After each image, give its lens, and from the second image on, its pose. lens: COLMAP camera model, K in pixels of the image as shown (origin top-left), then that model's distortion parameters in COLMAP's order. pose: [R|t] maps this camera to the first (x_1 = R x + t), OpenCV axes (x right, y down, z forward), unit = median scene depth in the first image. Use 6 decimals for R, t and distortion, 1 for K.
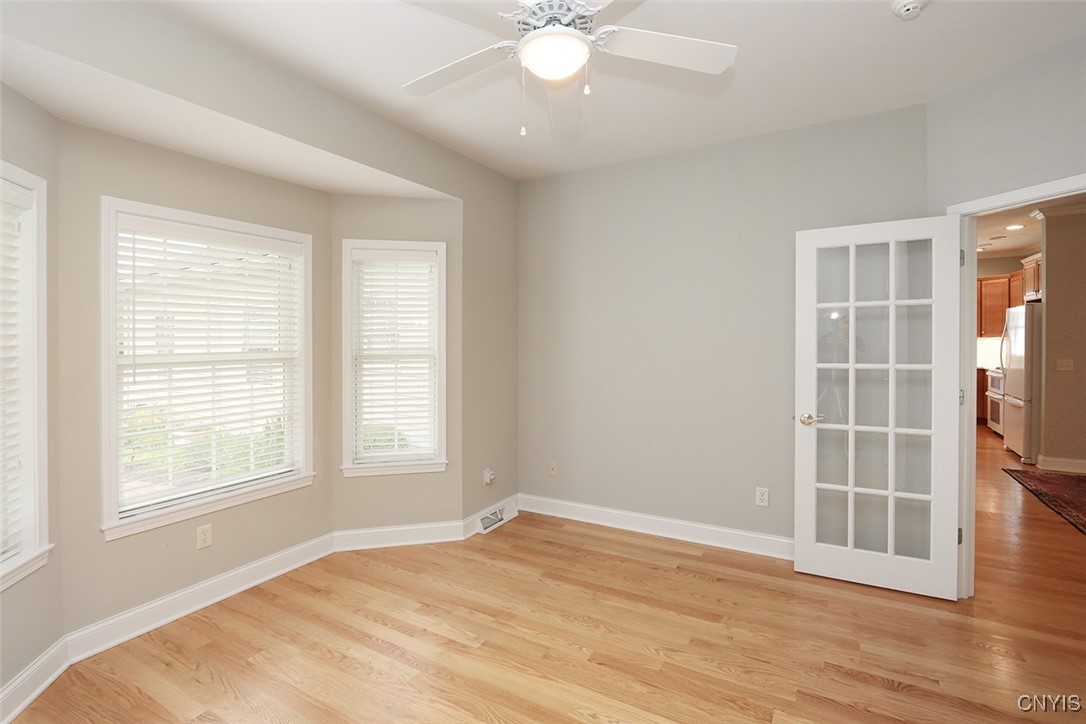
lens RADIAL K [[522.7, 0, 515.7], [0, 522.7, 343.3], [0, 0, 1]] dist [-0.012958, -0.000205]
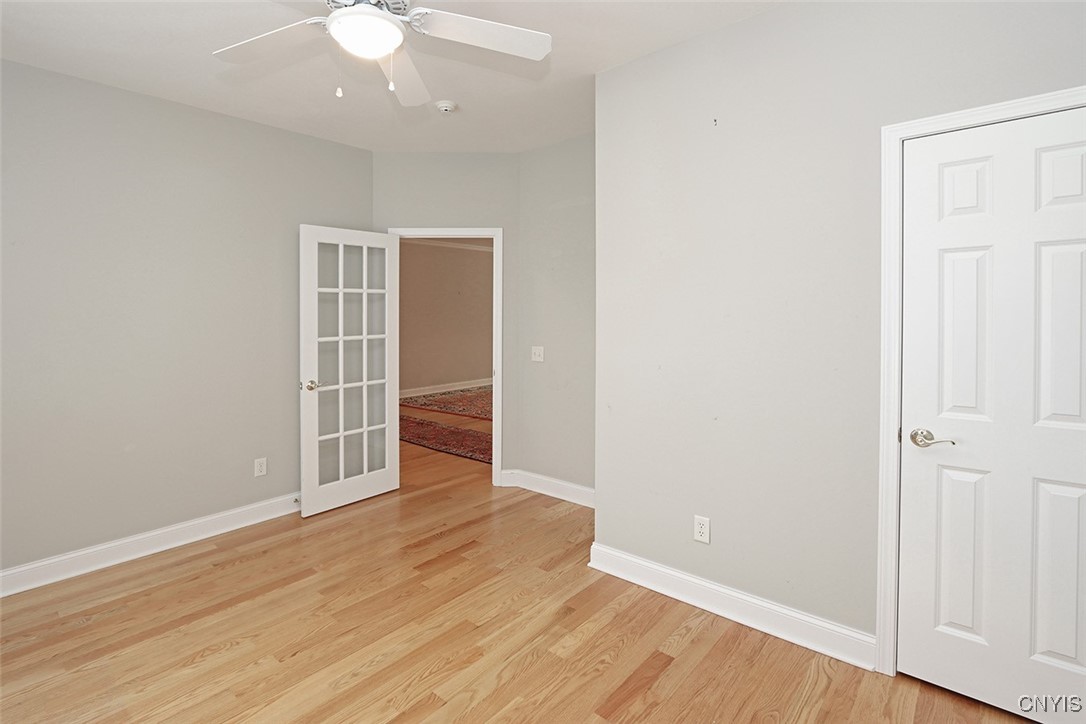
lens RADIAL K [[518.2, 0, 539.1], [0, 518.2, 336.0], [0, 0, 1]] dist [-0.016452, 0.001832]
pose [[0.163579, -0.036530, 0.985854, -0.523506], [0.021435, 0.999210, 0.033469, 0.005883], [-0.986297, 0.015657, 0.164233, 0.302430]]
